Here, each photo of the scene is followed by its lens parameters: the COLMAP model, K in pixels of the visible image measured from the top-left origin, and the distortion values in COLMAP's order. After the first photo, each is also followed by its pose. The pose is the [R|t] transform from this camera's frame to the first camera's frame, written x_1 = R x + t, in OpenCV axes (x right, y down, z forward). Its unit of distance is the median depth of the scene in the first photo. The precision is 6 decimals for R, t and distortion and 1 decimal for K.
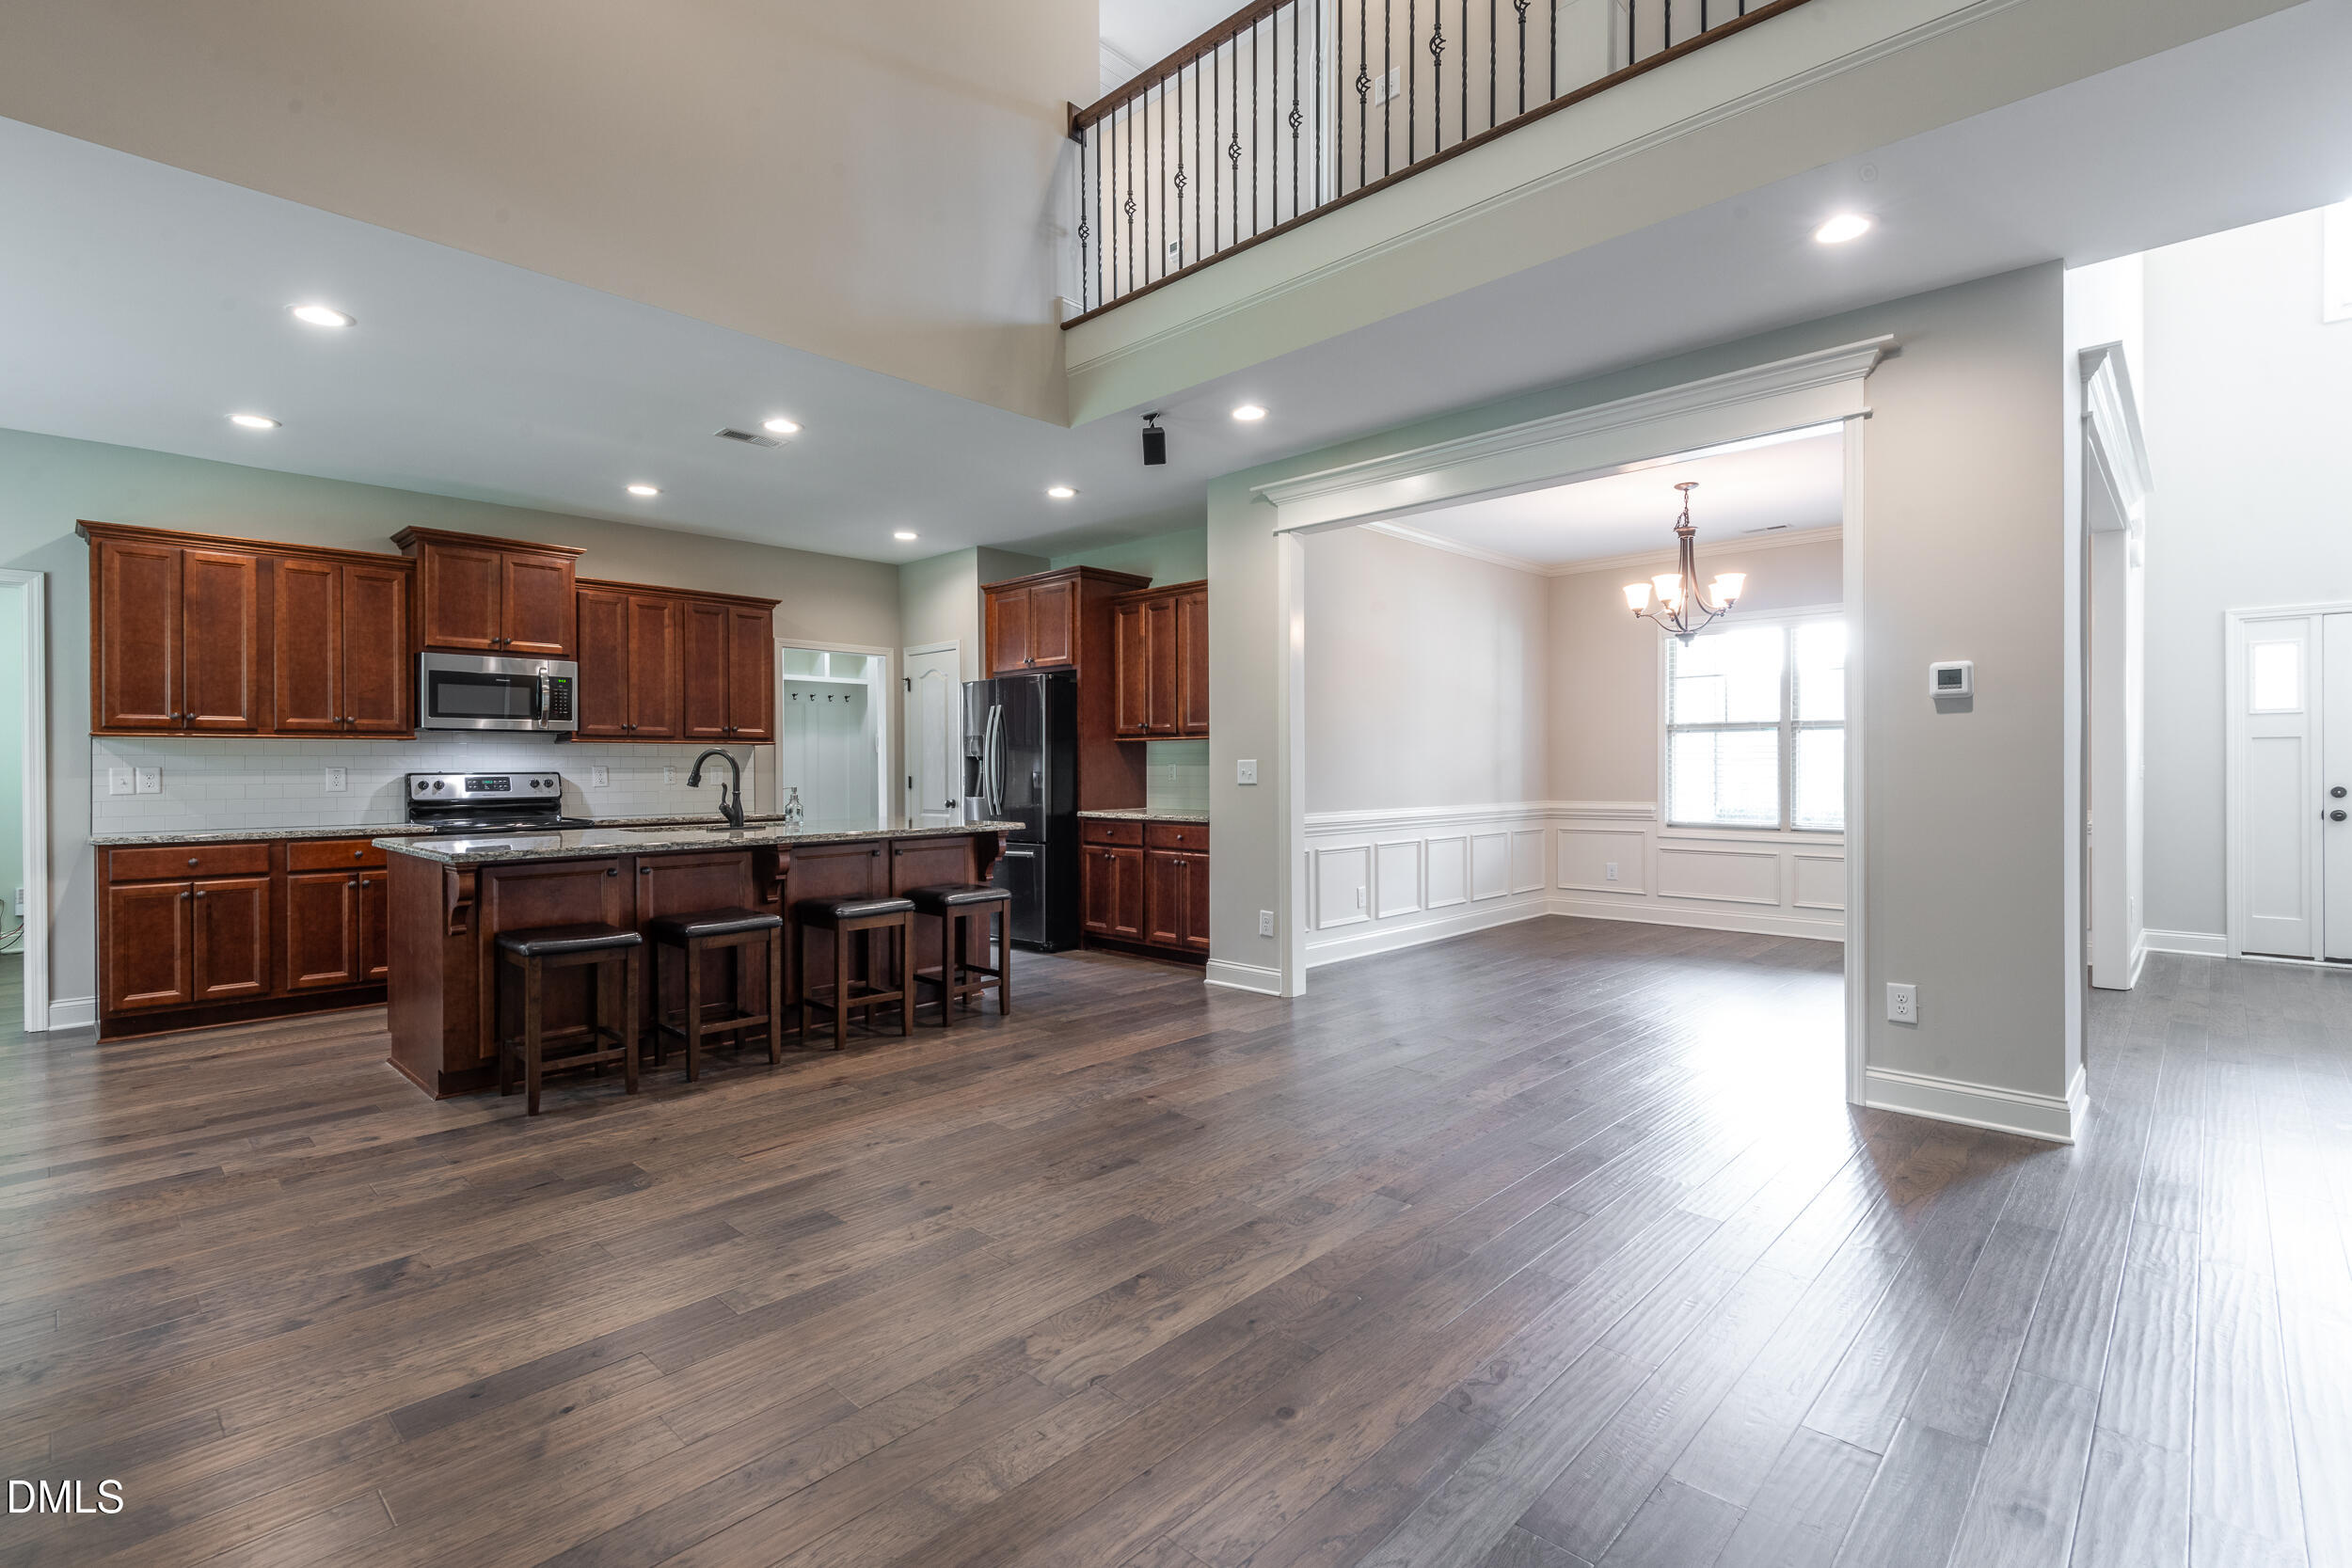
lens RADIAL K [[1083.5, 0, 1186.3], [0, 1083.5, 768.3], [0, 0, 1]] dist [0.020643, -0.011965]
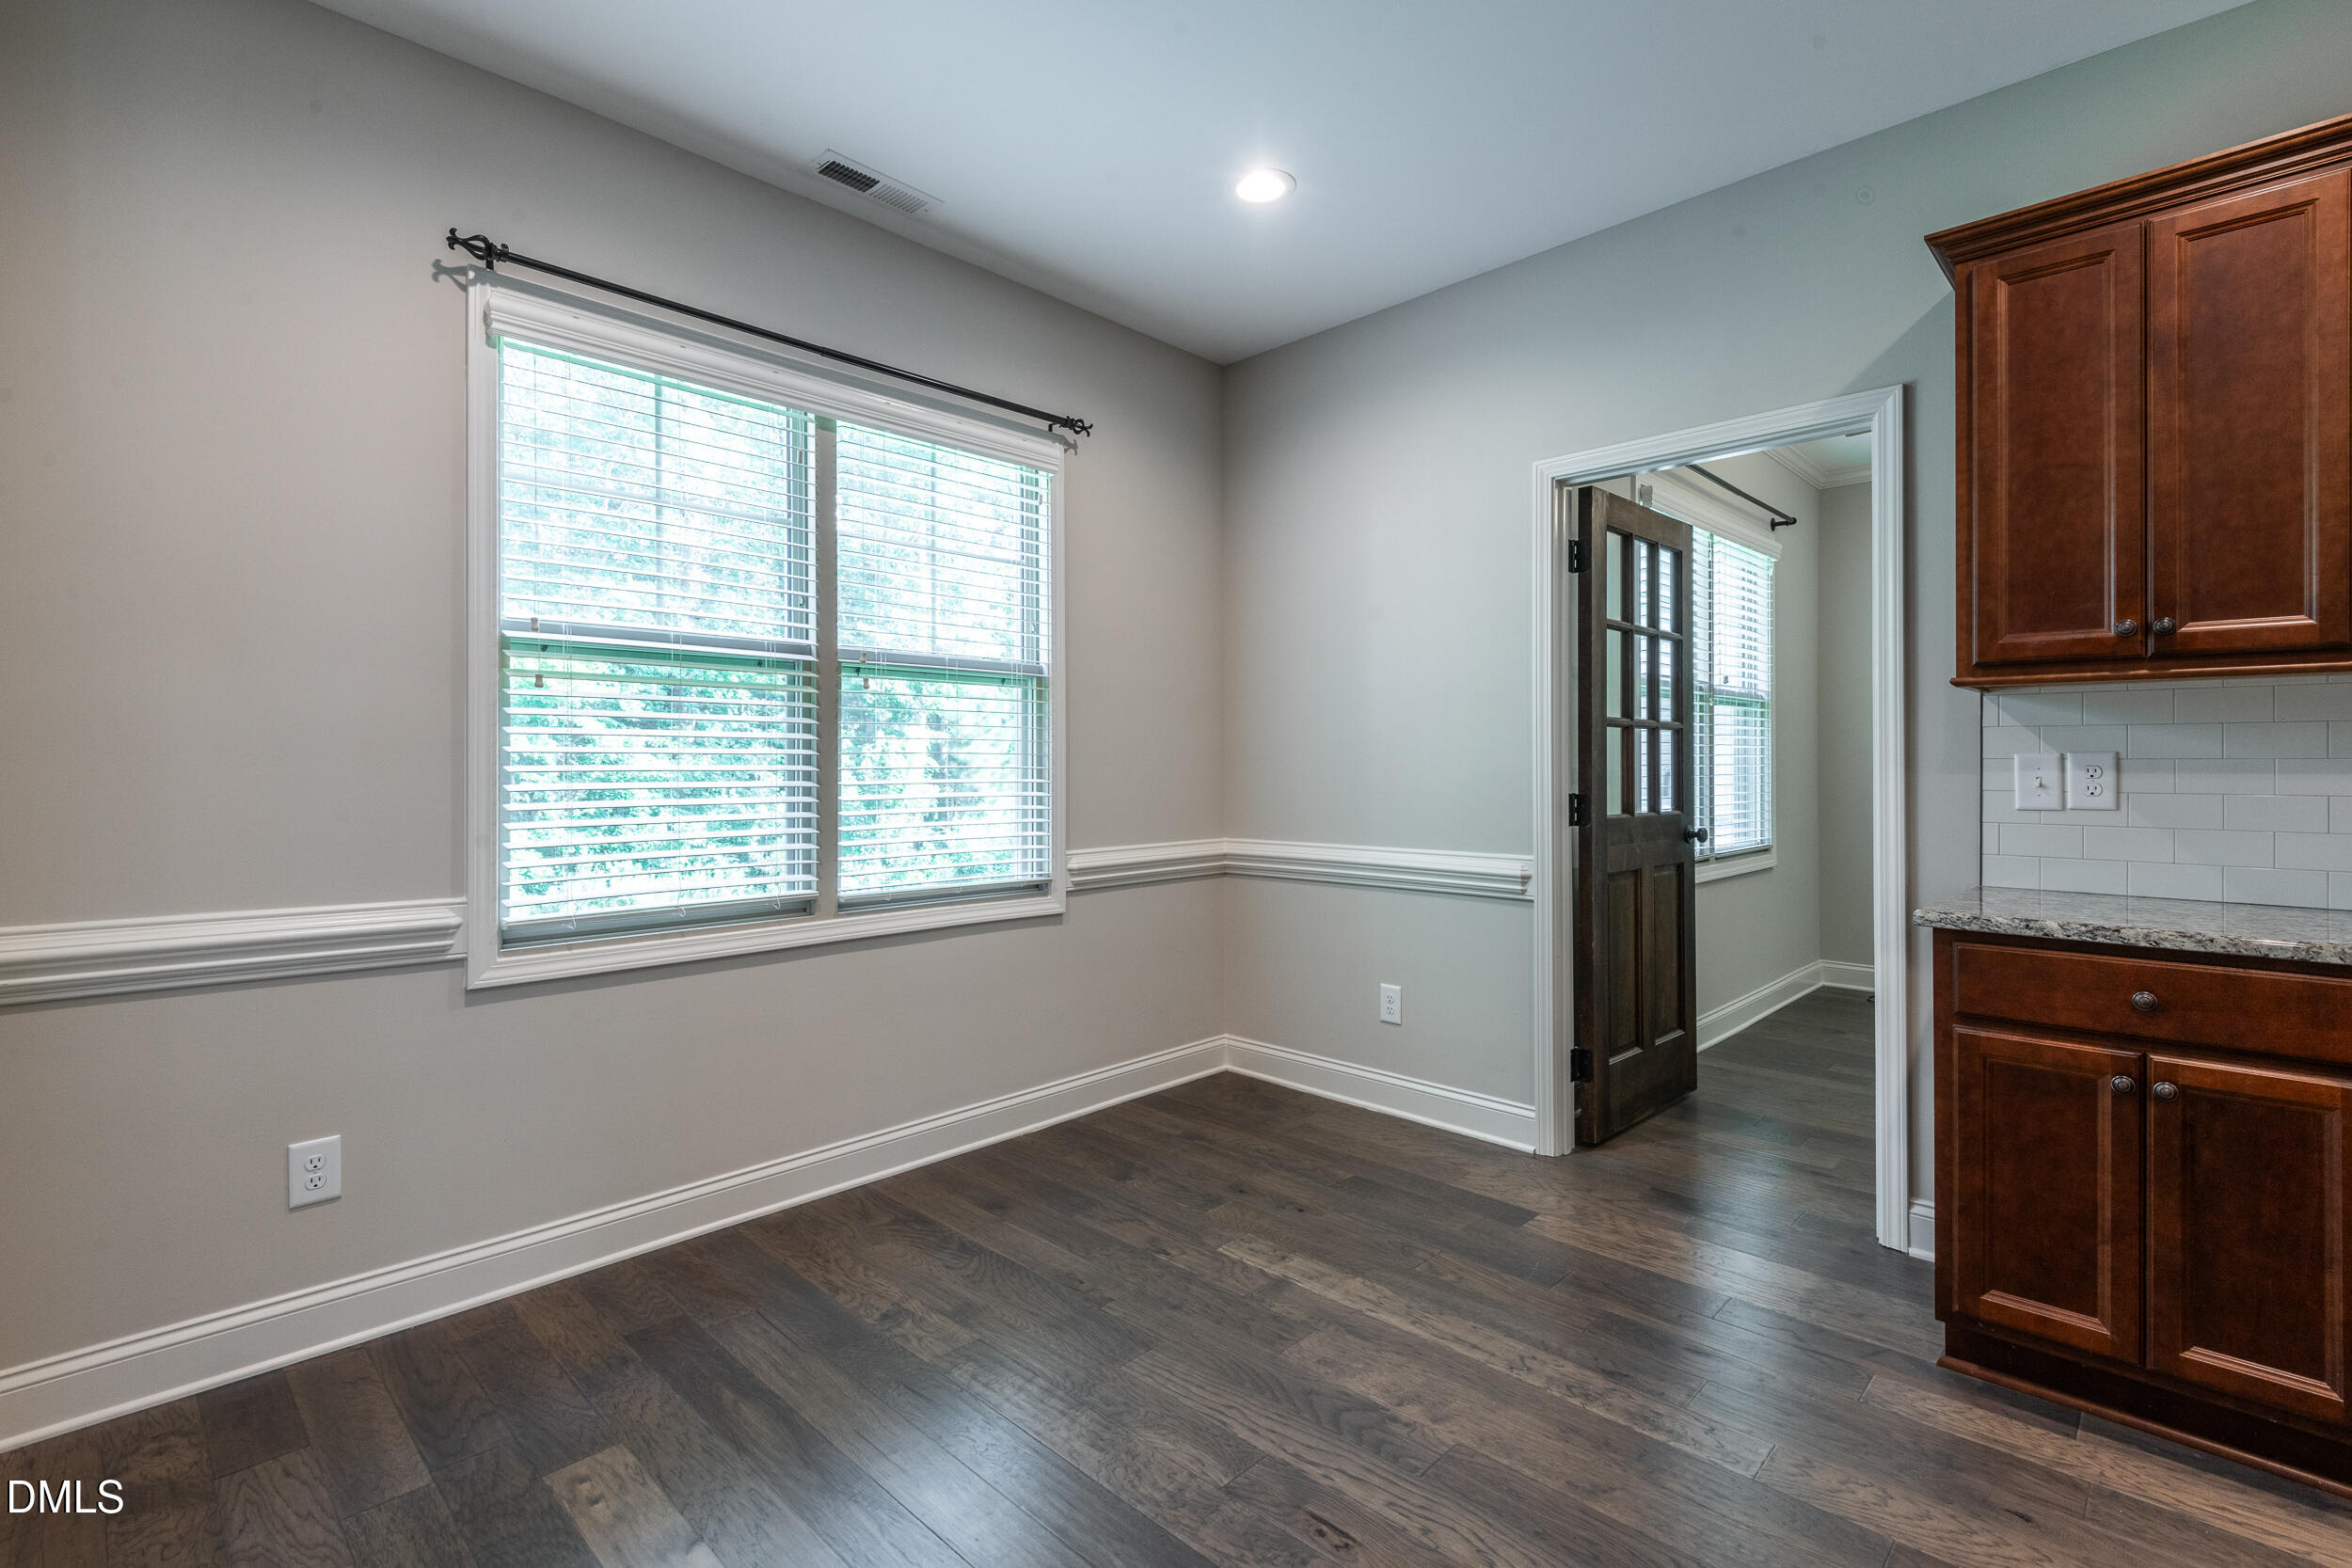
lens RADIAL K [[1083.5, 0, 1160.7], [0, 1083.5, 758.2], [0, 0, 1]] dist [0.020643, -0.011965]
pose [[-0.016981, 0.002192, -0.999853, -0.486033], [0.001015, 0.999997, 0.002176, 0.000149], [0.999855, -0.000978, -0.016984, 0.617487]]
